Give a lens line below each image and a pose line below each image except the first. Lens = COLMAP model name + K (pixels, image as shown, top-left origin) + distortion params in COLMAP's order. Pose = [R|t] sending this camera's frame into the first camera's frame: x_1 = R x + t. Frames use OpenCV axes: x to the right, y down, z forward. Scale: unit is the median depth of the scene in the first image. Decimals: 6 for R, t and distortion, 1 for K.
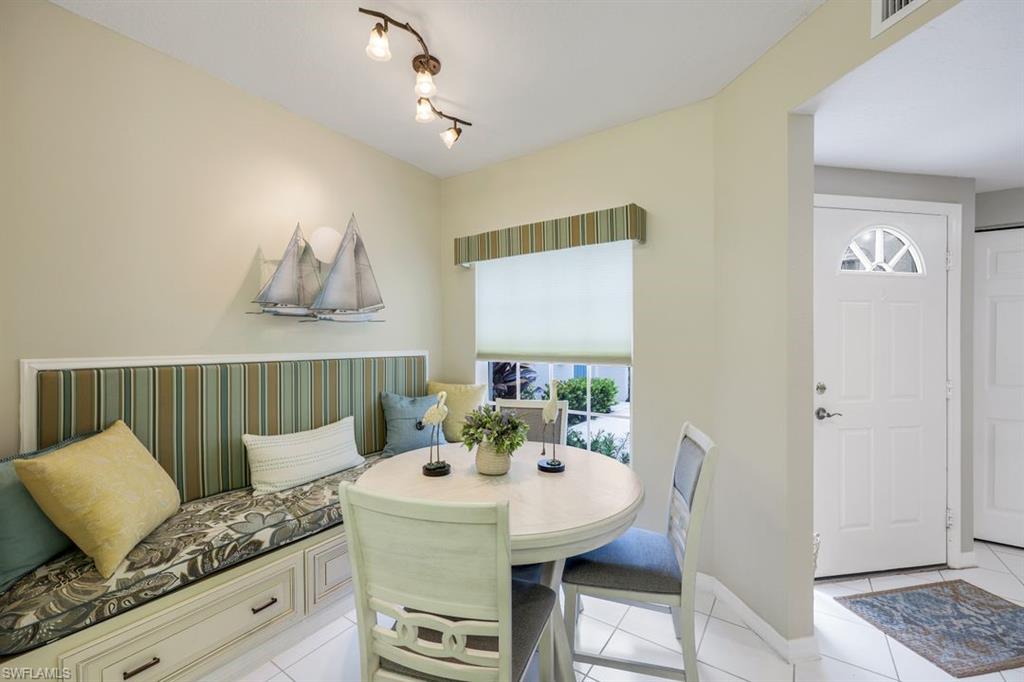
lens RADIAL K [[418.3, 0, 509.2], [0, 418.3, 340.4], [0, 0, 1]] dist [-0.000174, 0.000223]
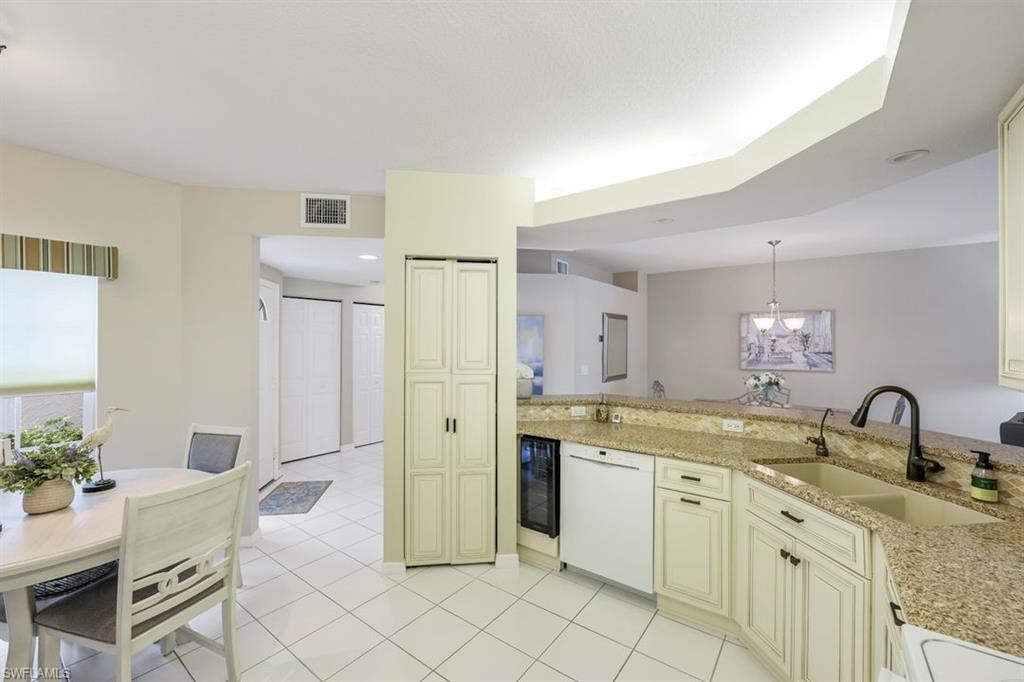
lens RADIAL K [[416.1, 0, 506.4], [0, 416.1, 340.1], [0, 0, 1]] dist [-0.003194, -0.000094]
pose [[0.045191, 0.007770, 0.998948, -0.781008], [0.001036, 0.999969, -0.007825, -0.064584], [-0.998978, 0.001389, 0.045182, -0.112953]]
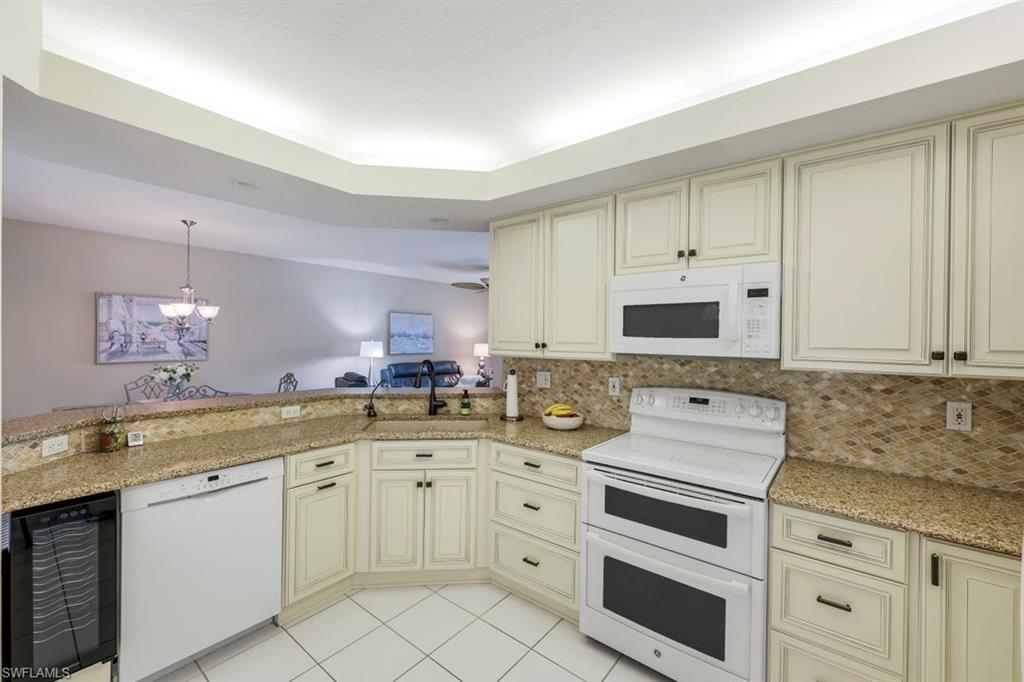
lens RADIAL K [[418.3, 0, 509.2], [0, 418.3, 340.4], [0, 0, 1]] dist [-0.000174, 0.000223]
pose [[-0.996973, -0.010651, 0.077017, -0.307636], [-0.009971, 0.999908, 0.009209, -0.055497], [-0.077108, 0.008413, -0.996987, 0.439393]]
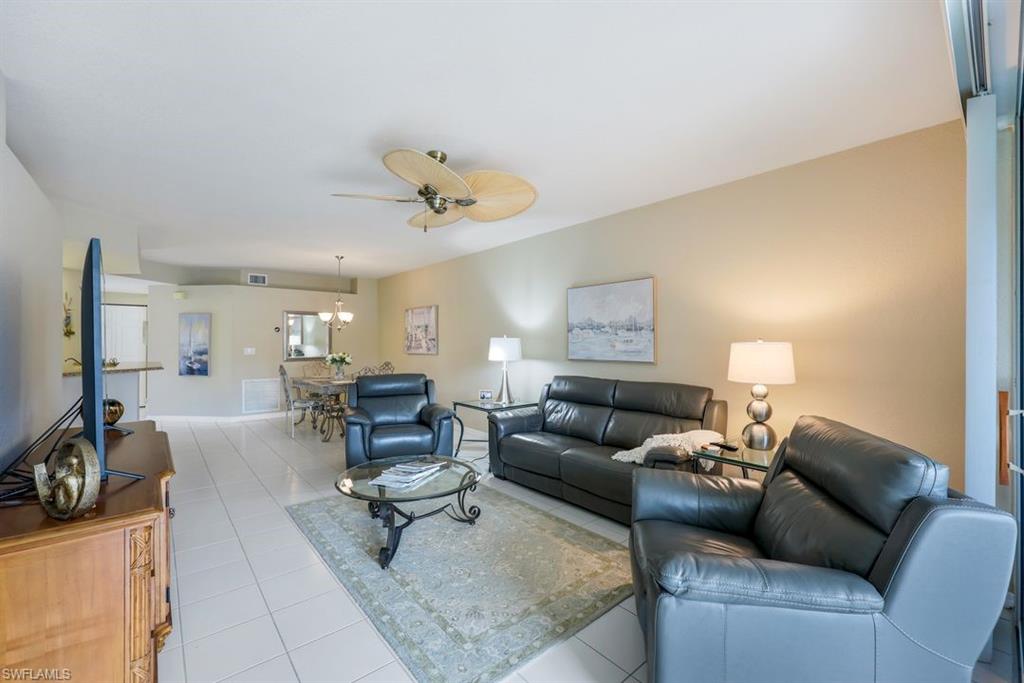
lens RADIAL K [[415.5, 0, 507.8], [0, 415.5, 342.7], [0, 0, 1]] dist [-0.001799, -0.000150]
pose [[0.260701, 0.000159, 0.965419, -1.077999], [0.002837, 0.999996, -0.000931, 0.017533], [-0.965415, 0.002982, 0.260700, -3.067778]]
